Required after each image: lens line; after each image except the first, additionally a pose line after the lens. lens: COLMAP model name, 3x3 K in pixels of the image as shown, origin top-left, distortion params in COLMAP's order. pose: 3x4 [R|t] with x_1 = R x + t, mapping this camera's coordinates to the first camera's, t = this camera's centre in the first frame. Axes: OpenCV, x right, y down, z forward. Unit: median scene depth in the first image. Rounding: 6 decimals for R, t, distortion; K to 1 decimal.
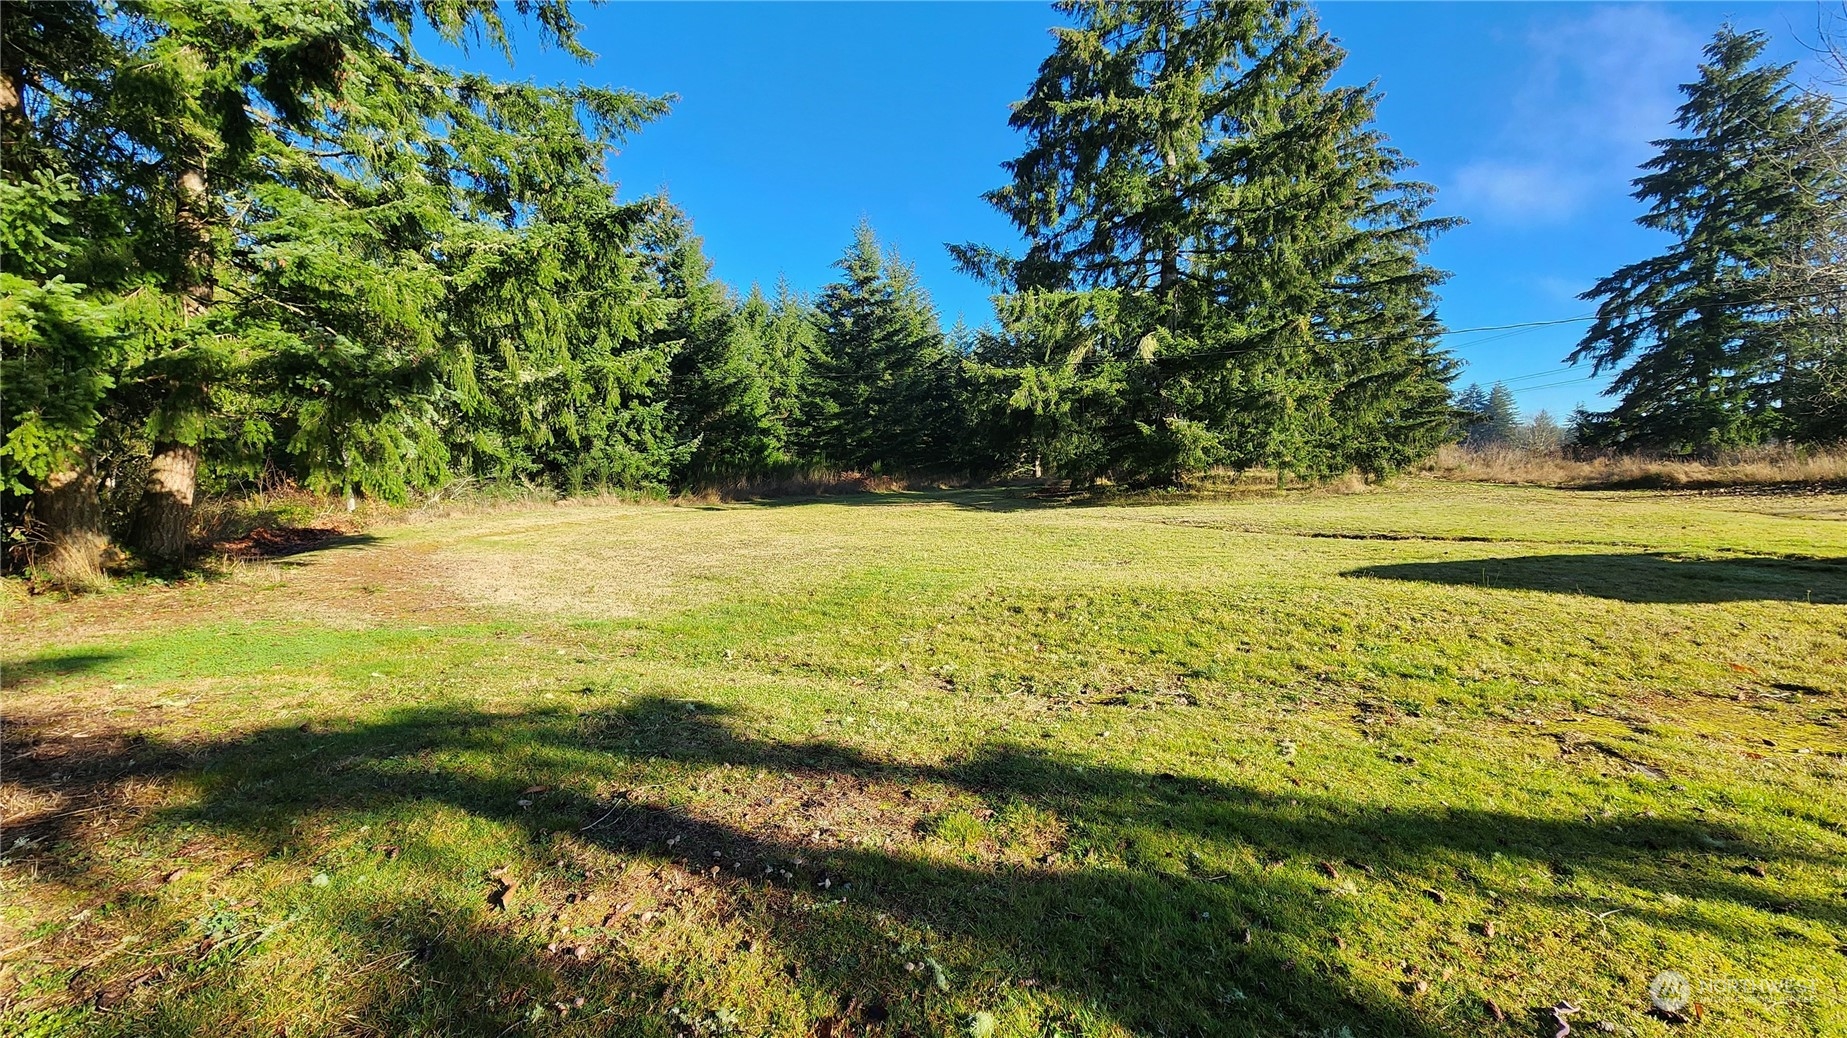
lens RADIAL K [[724.3, 0, 925.9], [0, 724.3, 525.9], [0, 0, 1]] dist [-0.000257, 0.000018]
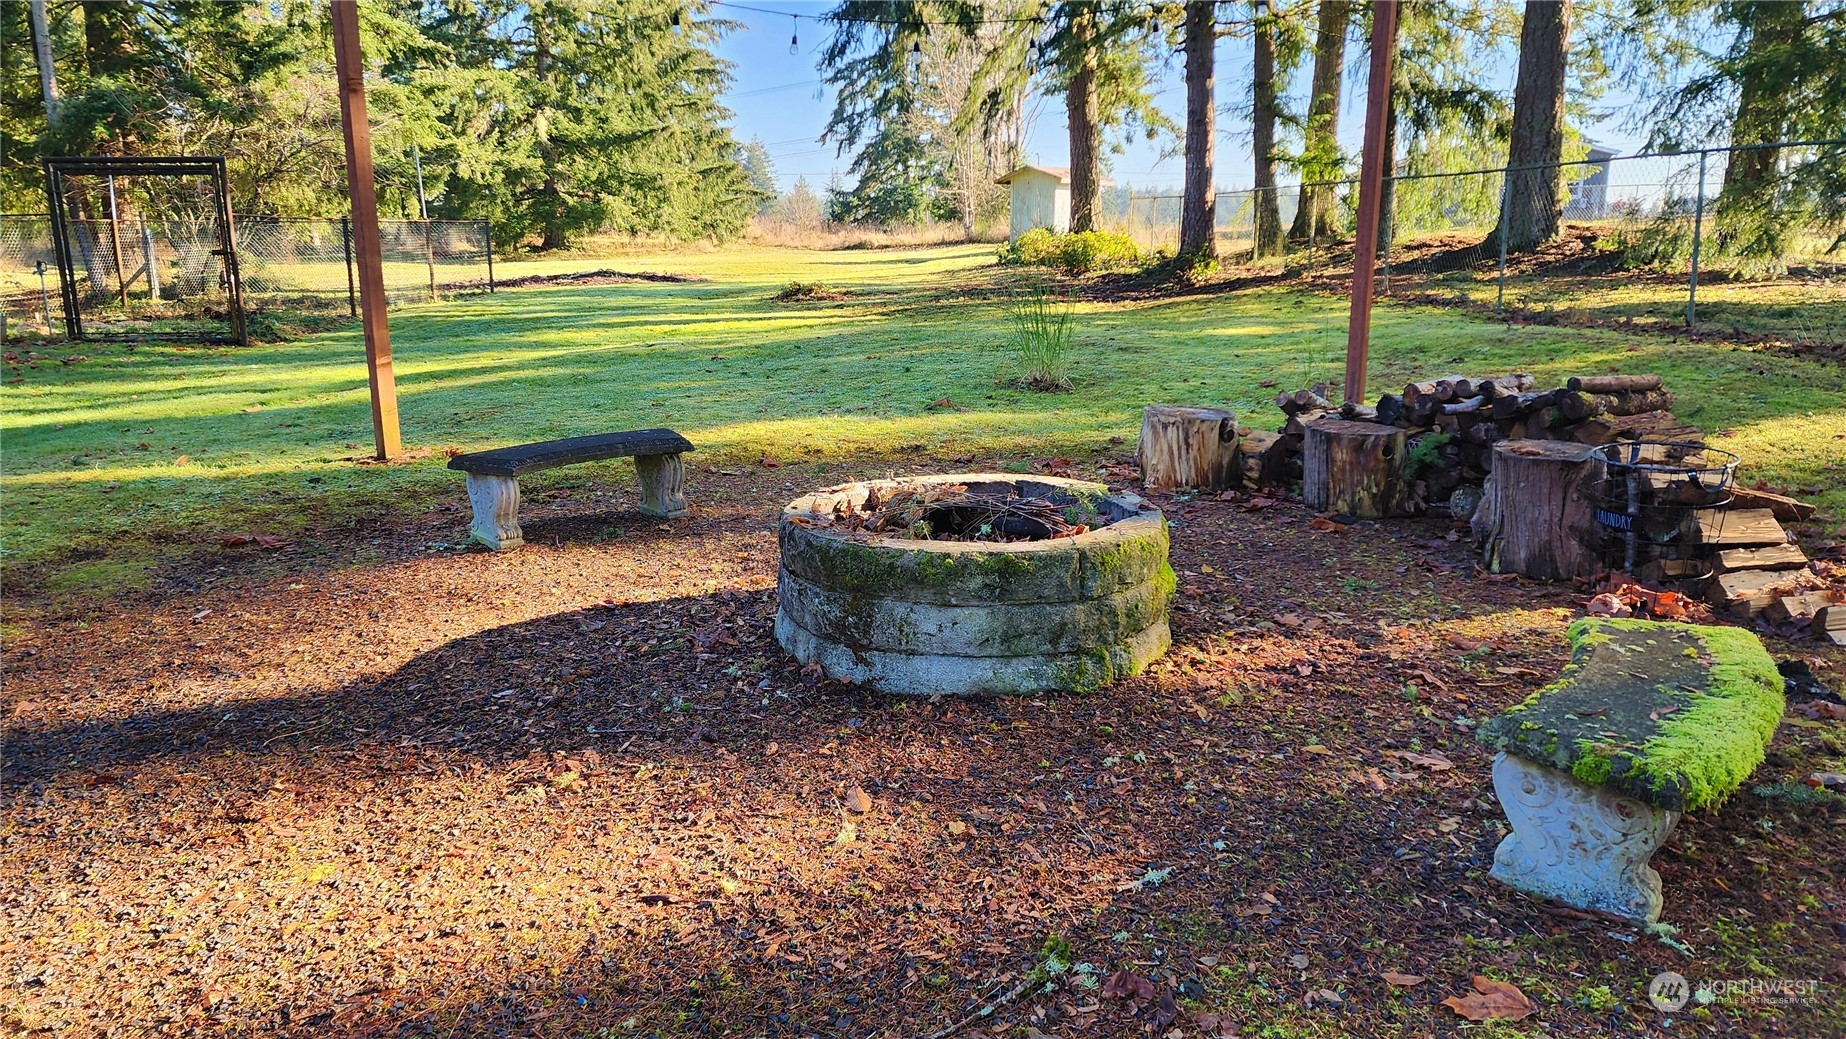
lens RADIAL K [[1225.2, 0, 925.2], [0, 1225.2, 516.5], [0, 0, 1]] dist [0.061128, -0.042205]
pose [[0.697306, -0.149254, 0.701061, -0.414021], [0.055022, 0.986340, 0.155261, 0.053527], [-0.714658, -0.069691, 0.695993, -0.475442]]
